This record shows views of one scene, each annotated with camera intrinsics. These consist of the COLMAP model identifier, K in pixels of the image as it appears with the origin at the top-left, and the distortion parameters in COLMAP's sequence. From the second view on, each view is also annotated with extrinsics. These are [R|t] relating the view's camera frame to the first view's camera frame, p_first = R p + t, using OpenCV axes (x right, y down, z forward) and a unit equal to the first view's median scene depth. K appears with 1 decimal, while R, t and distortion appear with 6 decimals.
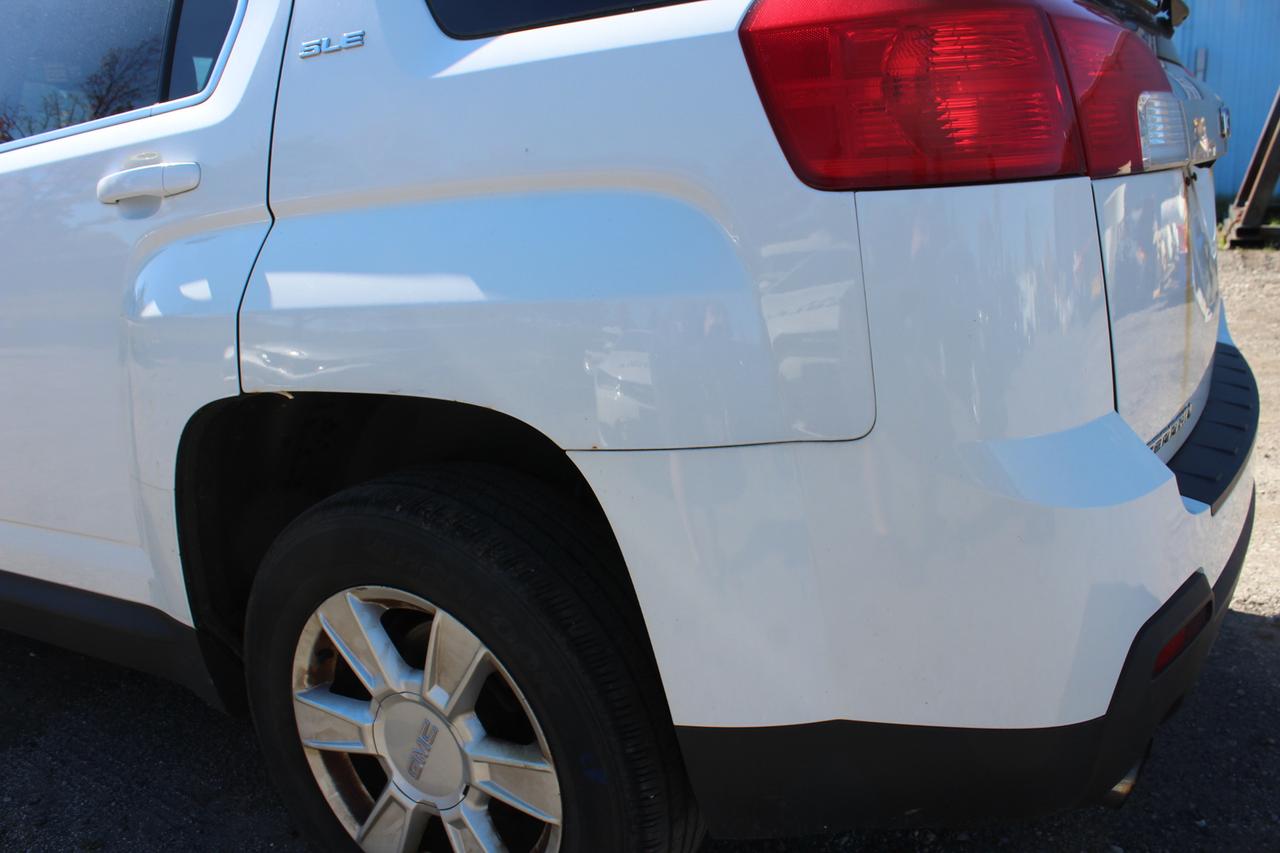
lens RADIAL K [[1044.0, 0, 640.0], [0, 1044.0, 426.5], [0, 0, 1]] dist [-0.163826, 0.143944]
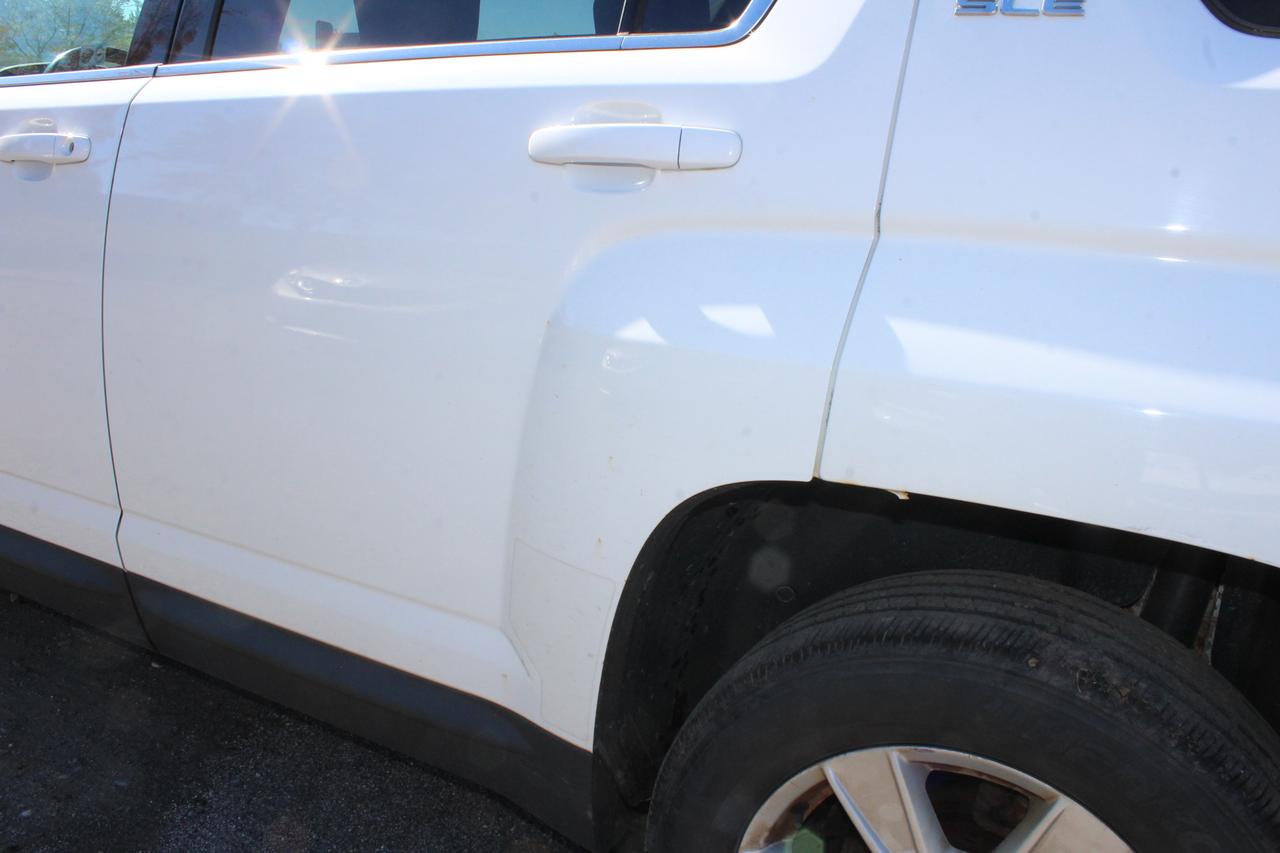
lens RADIAL K [[1044.0, 0, 640.0], [0, 1044.0, 426.5], [0, 0, 1]] dist [-0.163826, 0.143944]
pose [[0.992024, 0.101677, 0.074503, -0.518734], [-0.105138, 0.993479, 0.044103, -0.080342], [-0.069533, -0.051584, 0.996245, 0.275116]]
